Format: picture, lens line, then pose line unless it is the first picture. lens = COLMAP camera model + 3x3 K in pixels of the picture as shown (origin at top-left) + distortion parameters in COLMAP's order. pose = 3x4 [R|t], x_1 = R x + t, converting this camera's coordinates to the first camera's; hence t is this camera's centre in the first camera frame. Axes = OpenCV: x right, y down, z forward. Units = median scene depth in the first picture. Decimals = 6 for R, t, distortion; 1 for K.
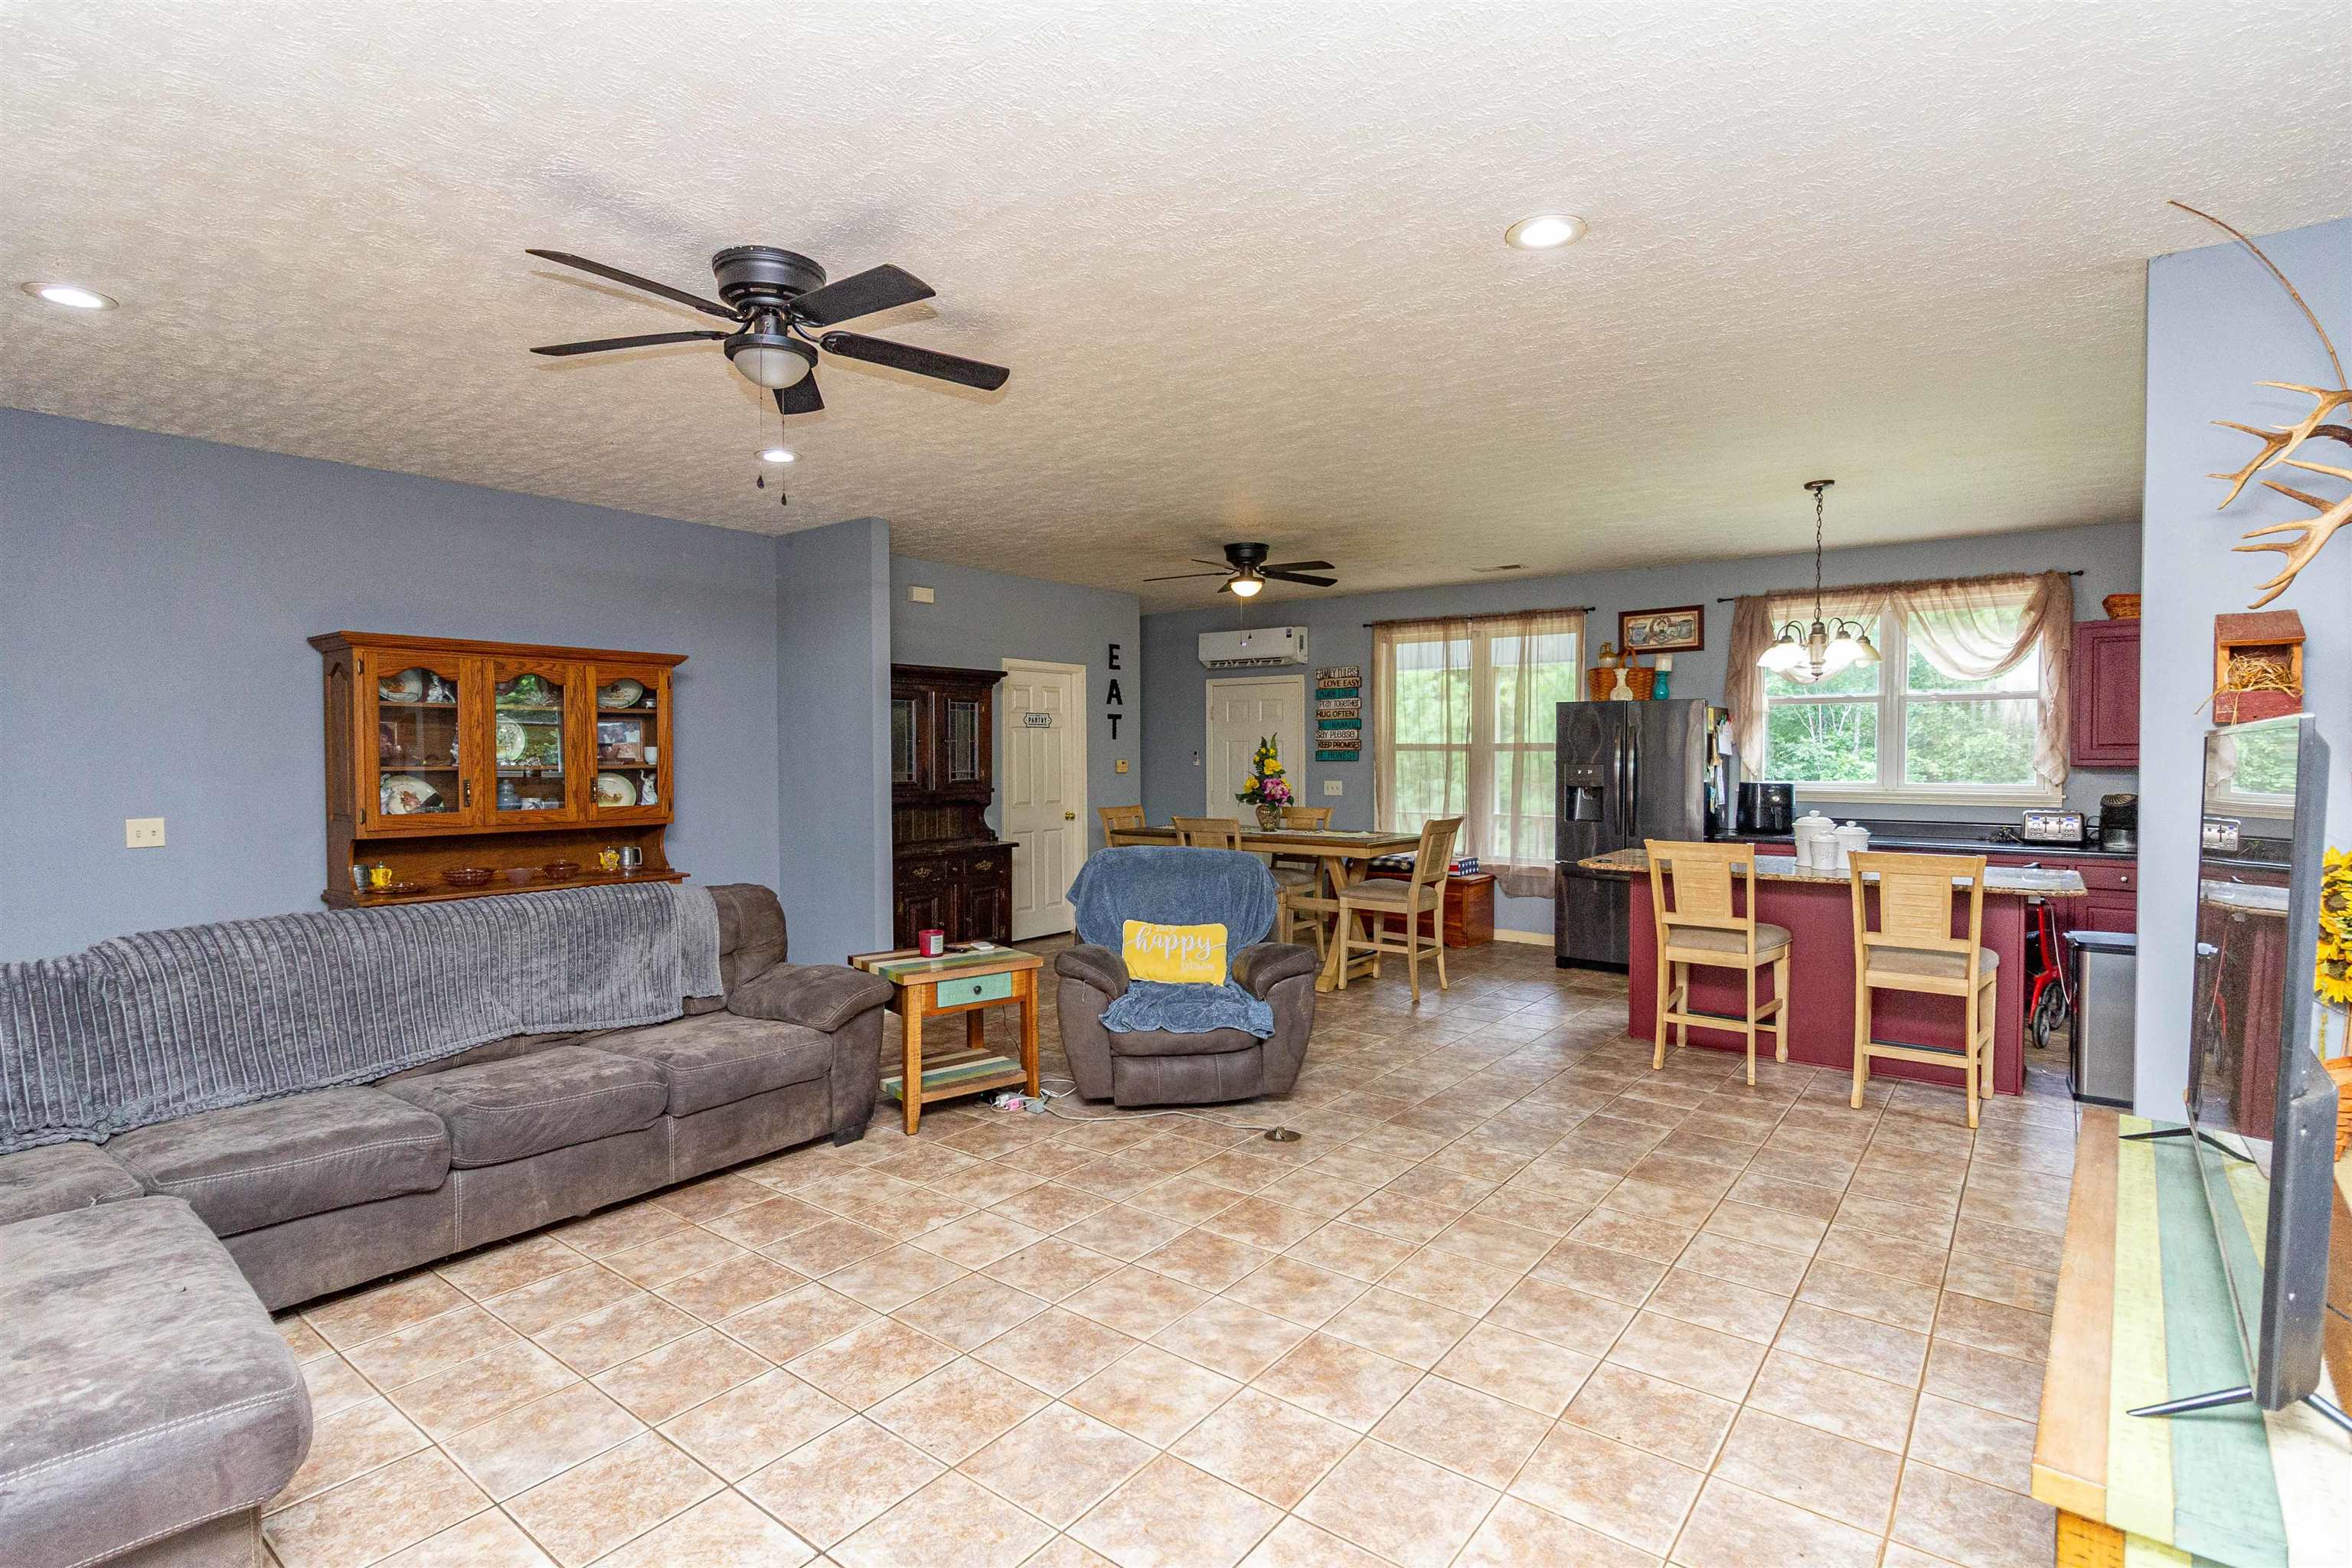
lens RADIAL K [[1131.9, 0, 1178.7], [0, 1131.9, 783.6], [0, 0, 1]] dist [-0.000526, -0.000330]
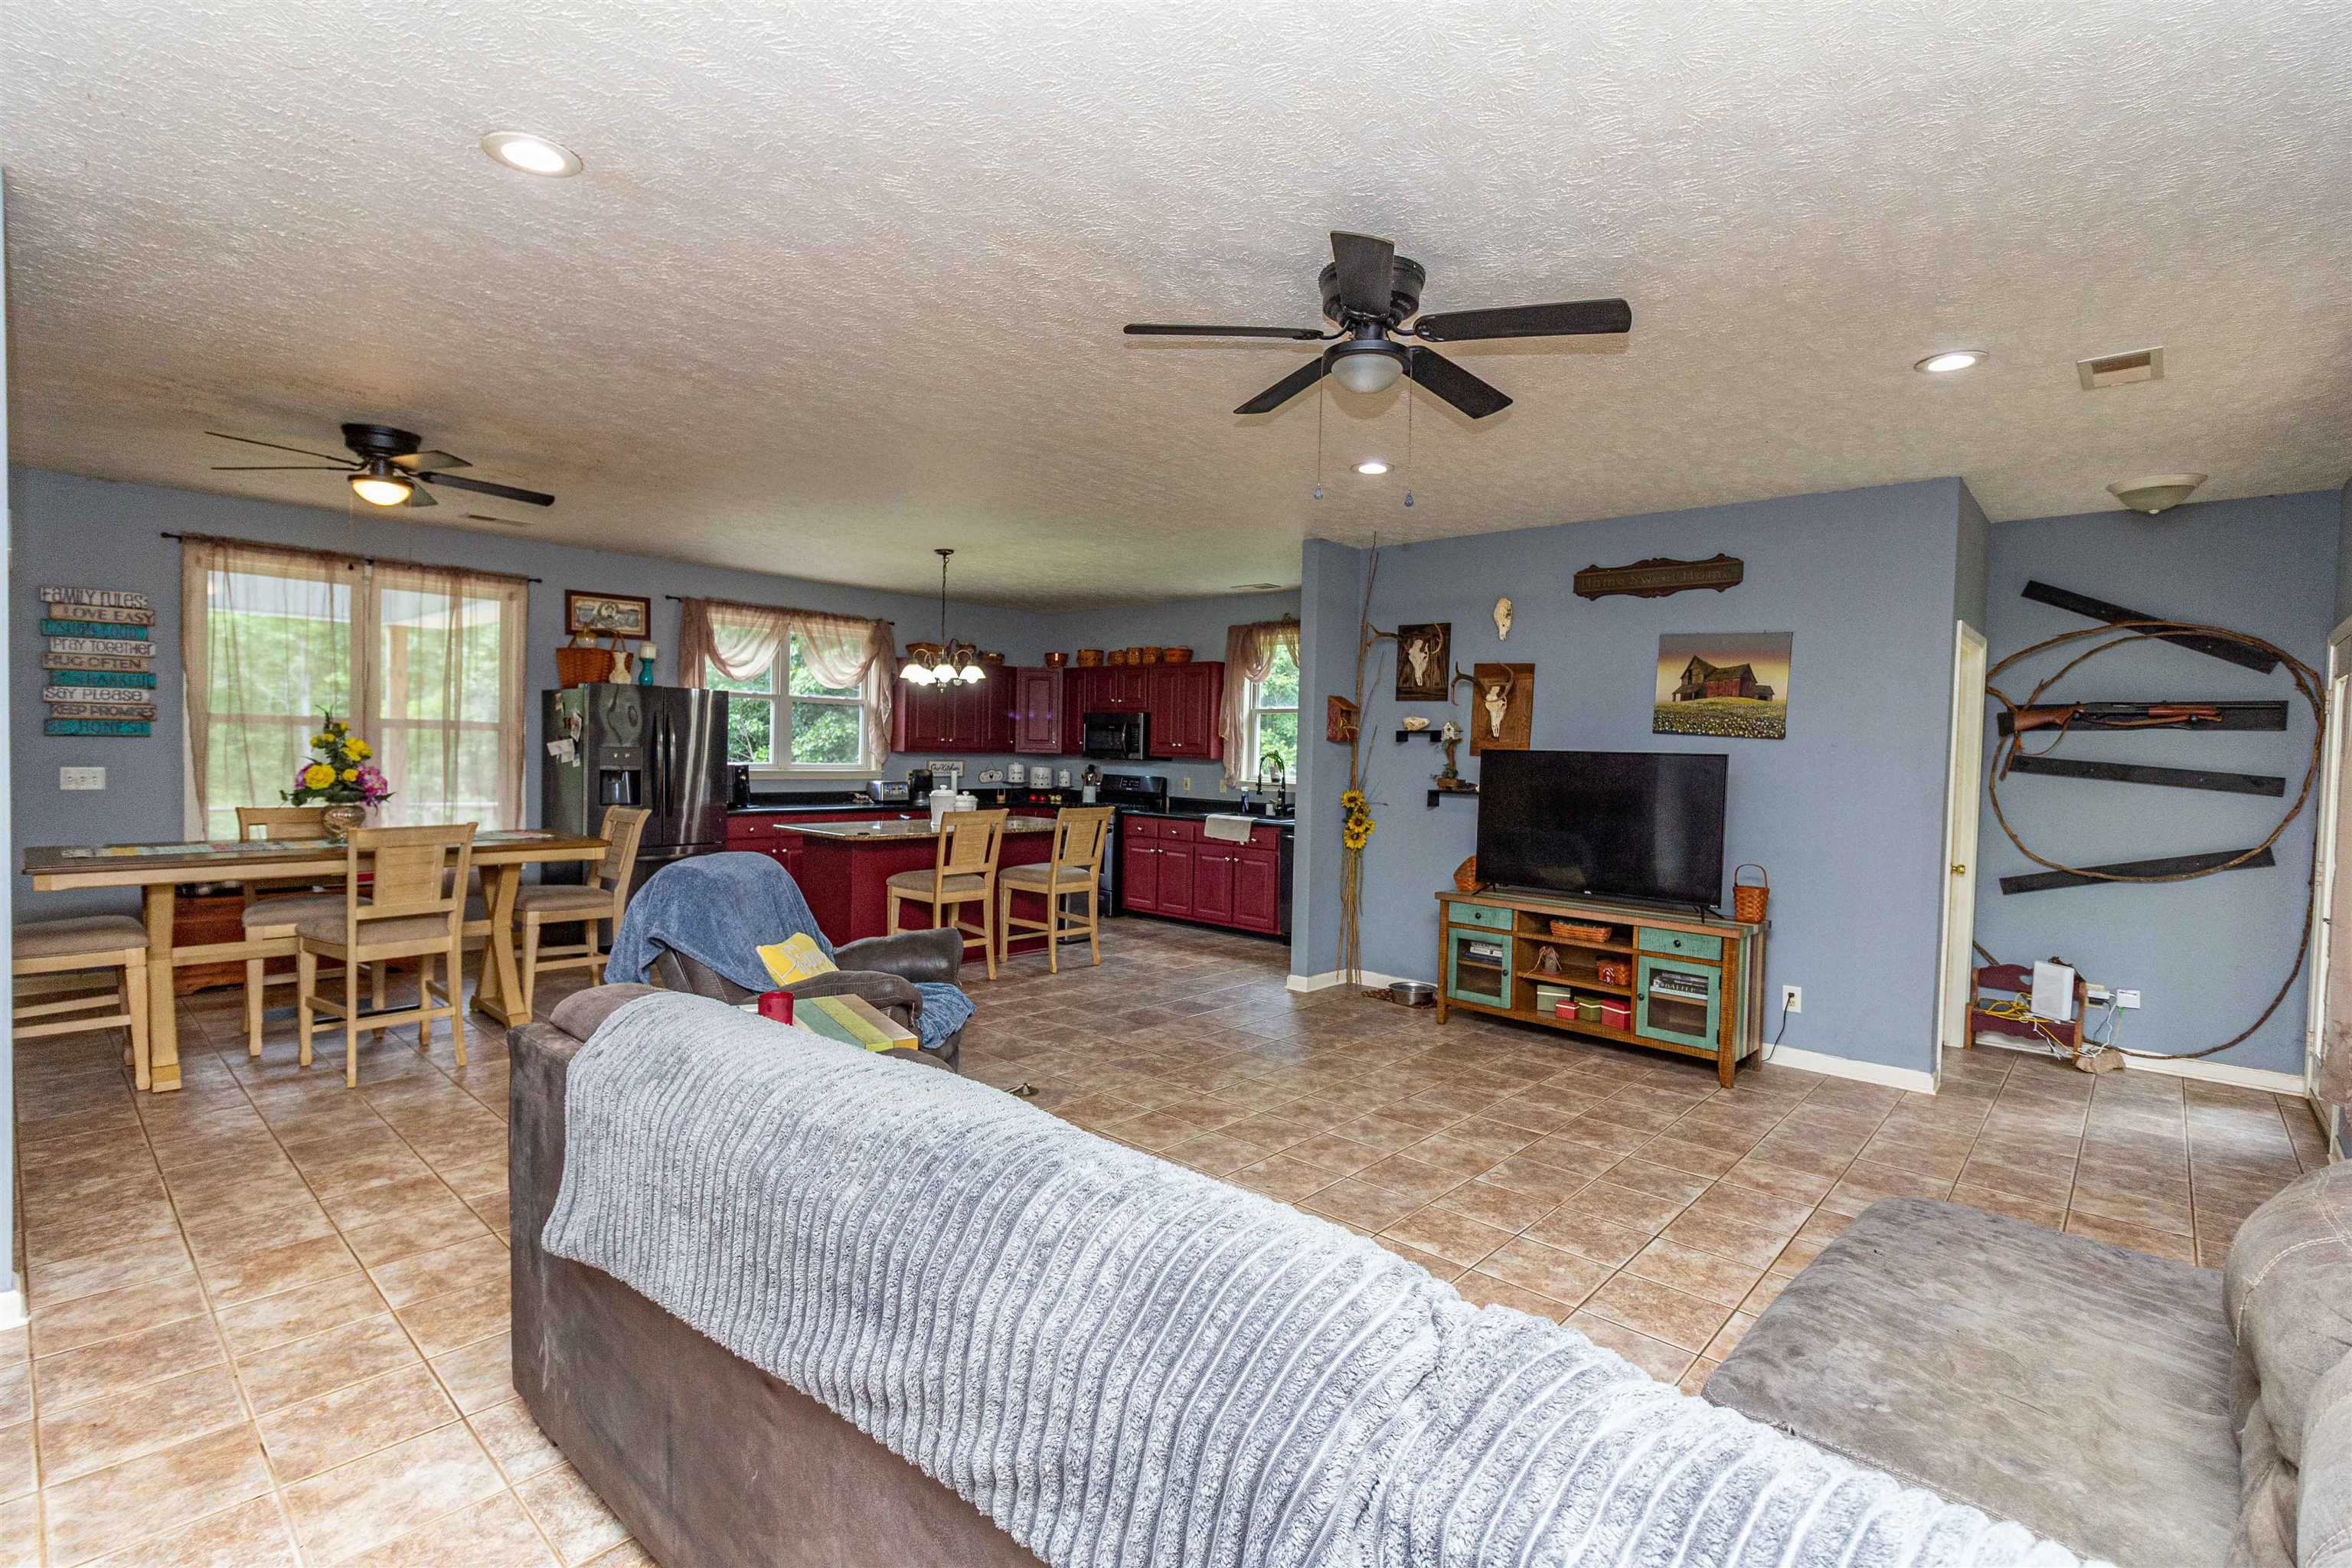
lens RADIAL K [[1080.4, 0, 1178.8], [0, 1080.4, 782.1], [0, 0, 1]] dist [0.001447, 0.000146]
pose [[0.078305, -0.029944, 0.996480, -0.581351], [0.001903, 0.999551, 0.029887, -0.014945], [-0.996928, -0.000444, 0.078327, 0.469334]]
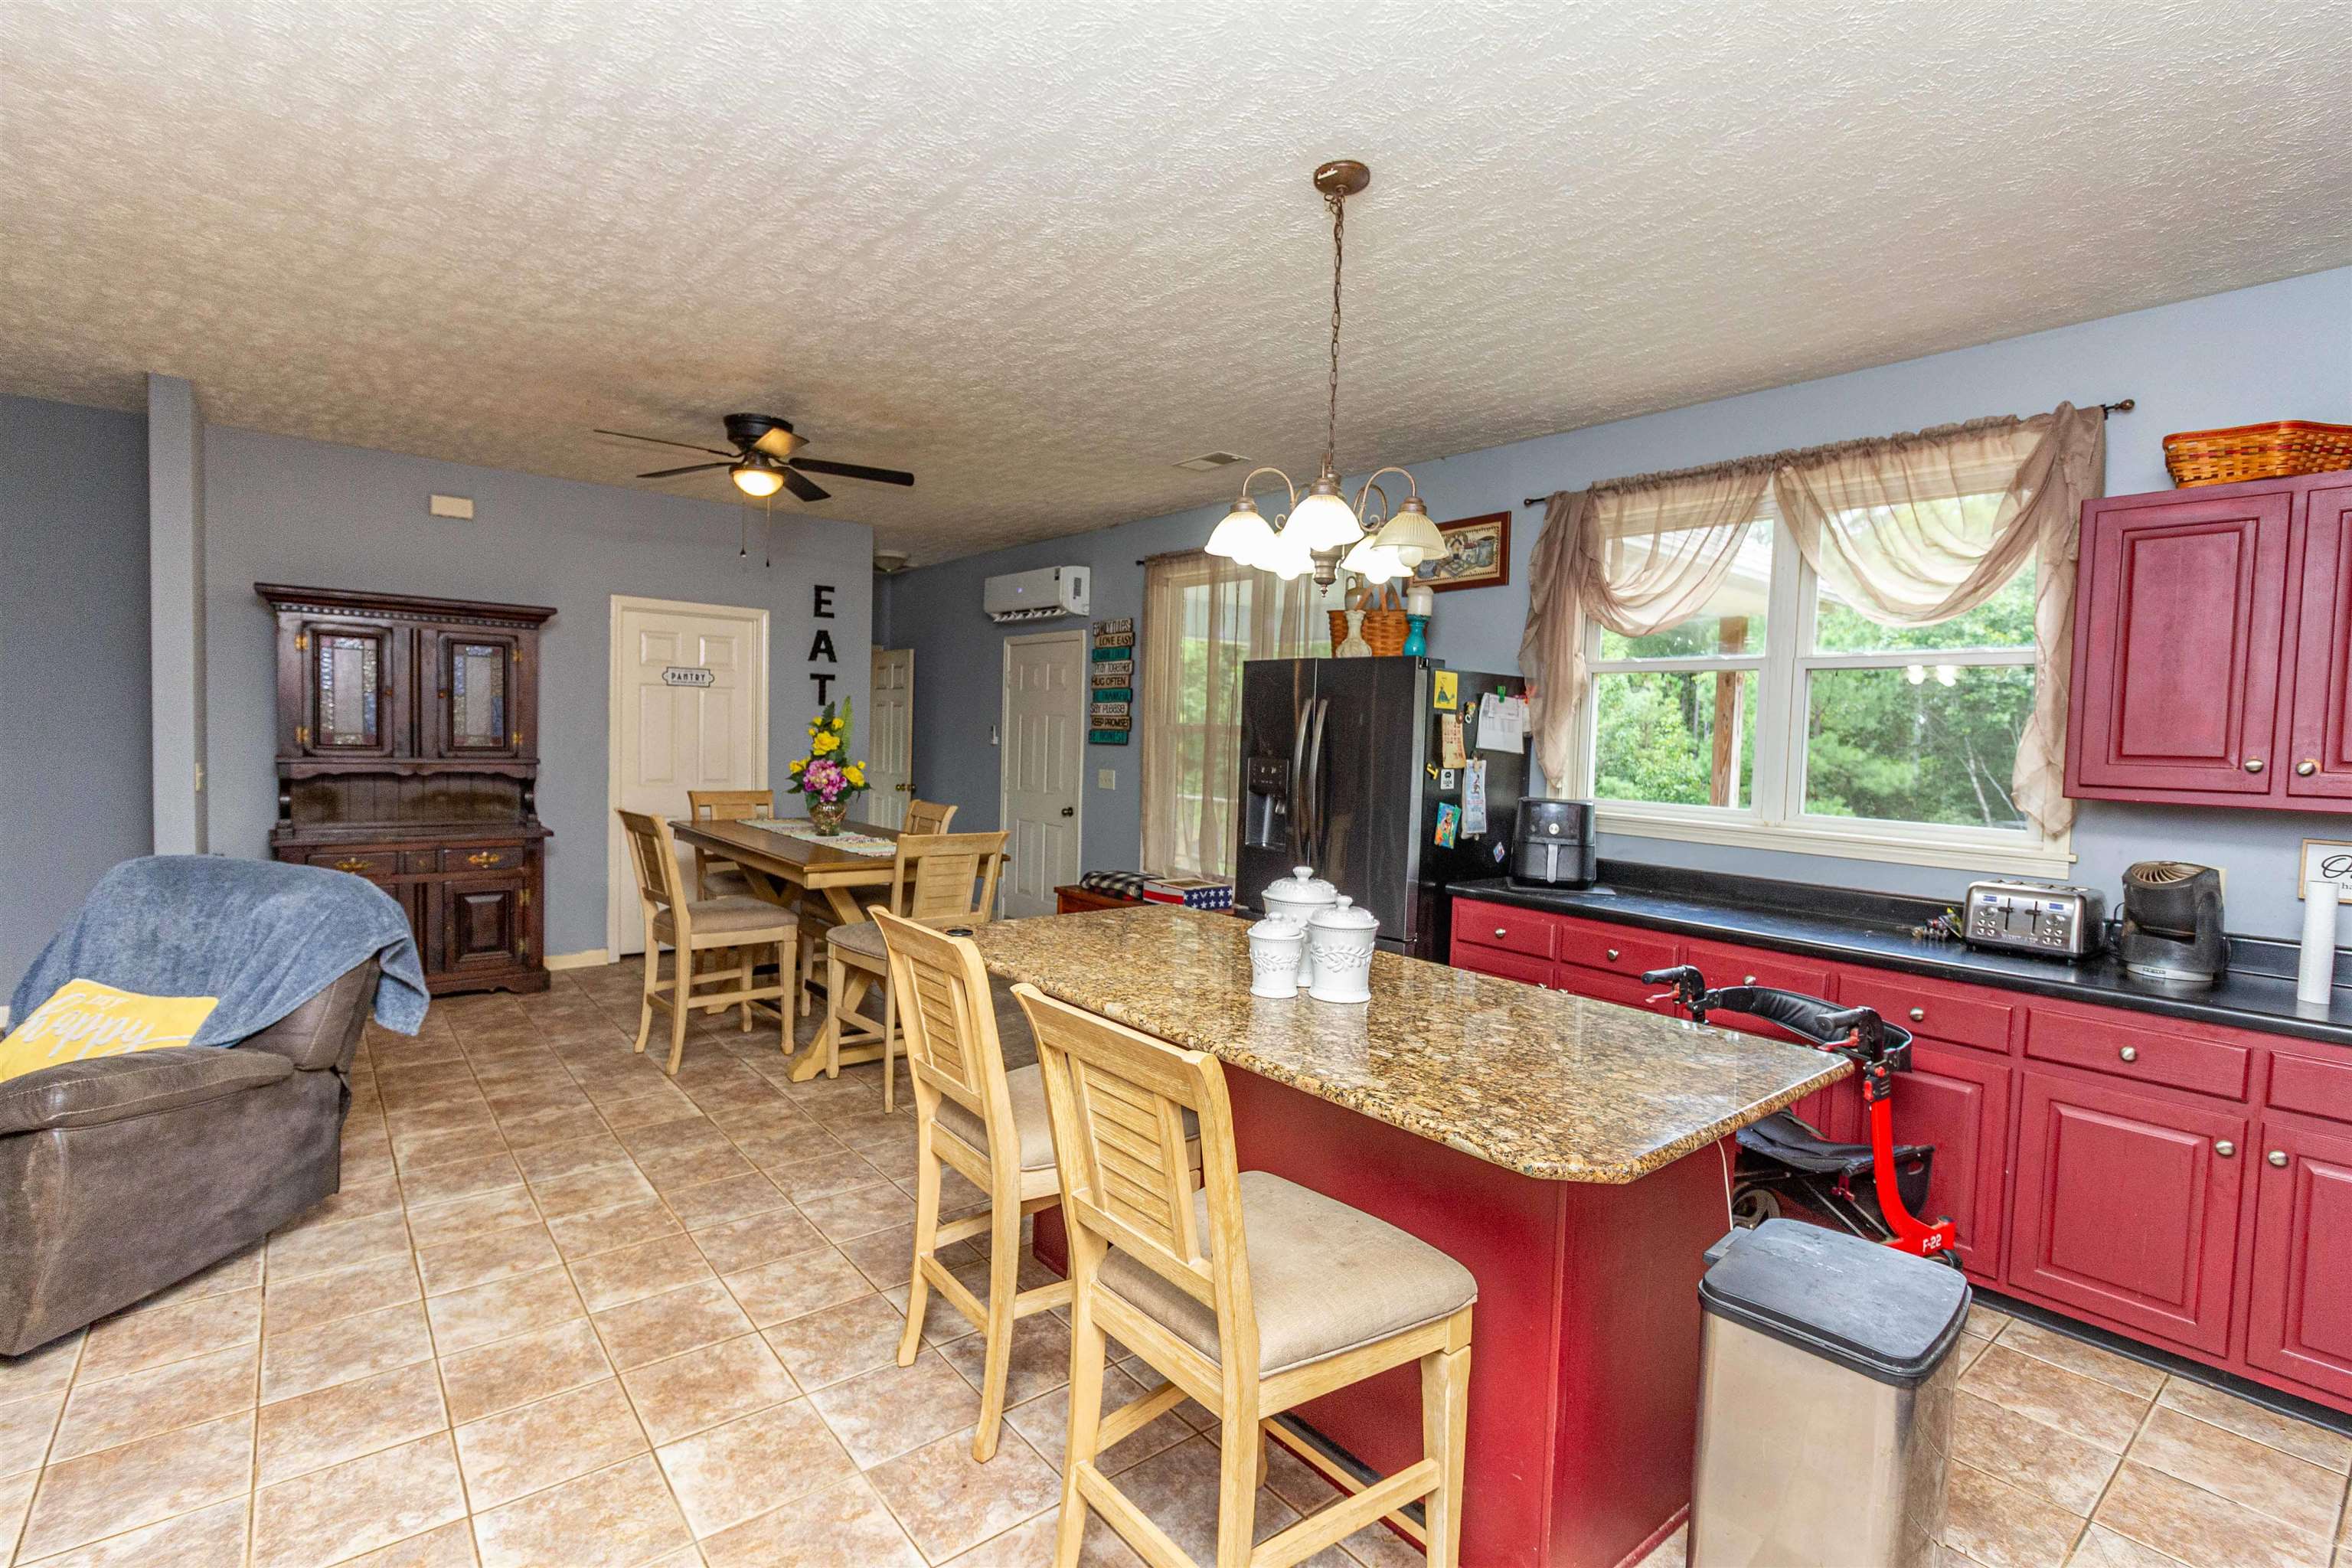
lens RADIAL K [[1080.4, 0, 1173.8], [0, 1080.4, 783.8], [0, 0, 1]] dist [0.001447, 0.000146]
pose [[0.974332, 0.045286, -0.220513, 0.469947], [-0.041625, 0.998908, 0.021222, -0.014147], [0.221233, -0.011499, 0.975153, 0.417700]]
